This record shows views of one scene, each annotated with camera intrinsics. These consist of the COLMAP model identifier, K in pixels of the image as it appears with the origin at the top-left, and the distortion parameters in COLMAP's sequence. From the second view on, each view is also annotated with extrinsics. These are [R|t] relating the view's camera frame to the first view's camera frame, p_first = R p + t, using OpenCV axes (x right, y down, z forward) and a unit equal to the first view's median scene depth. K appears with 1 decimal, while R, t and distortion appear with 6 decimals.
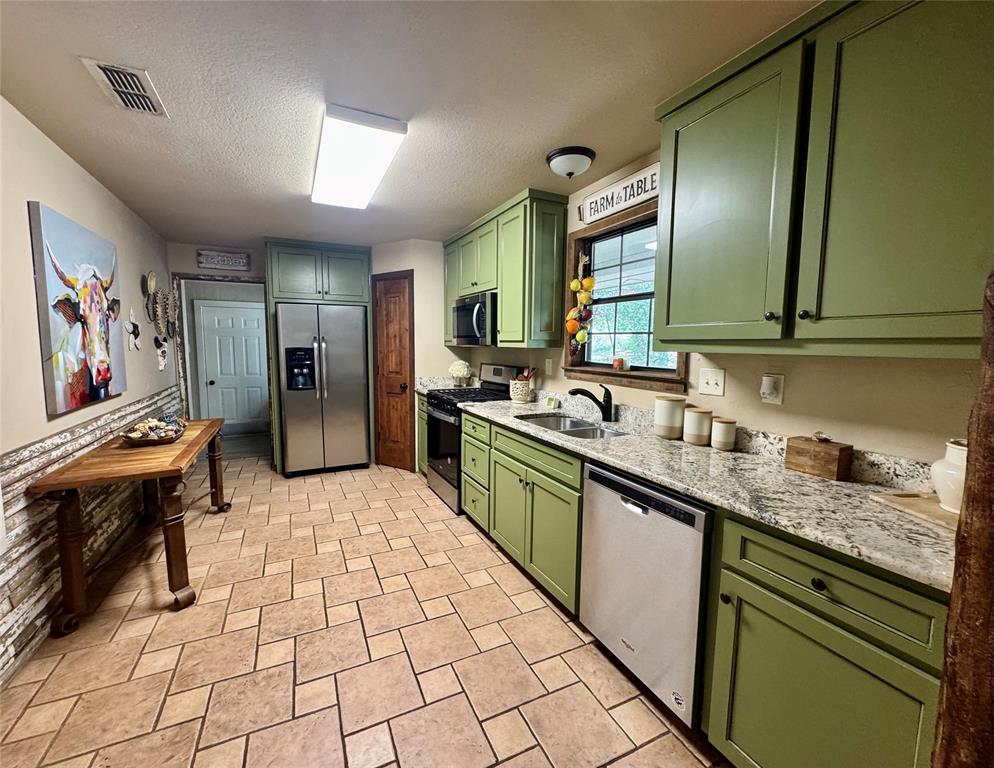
lens RADIAL K [[429.1, 0, 493.8], [0, 429.1, 385.9], [0, 0, 1]] dist [-0.002606, -0.000219]
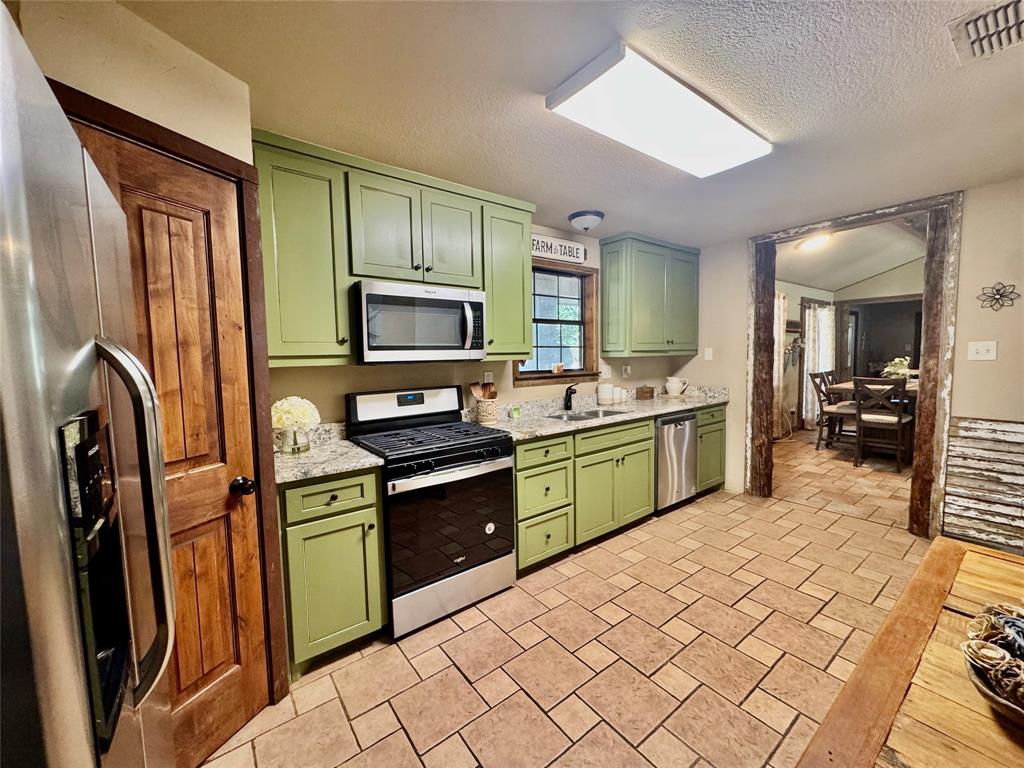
lens RADIAL K [[405.4, 0, 507.1], [0, 405.4, 385.6], [0, 0, 1]] dist [-0.017903, -0.000116]
pose [[-0.203165, -0.071812, 0.976508, -0.970299], [0.122491, 0.987608, 0.098113, -0.147422], [-0.971452, 0.139547, -0.191851, 1.437078]]
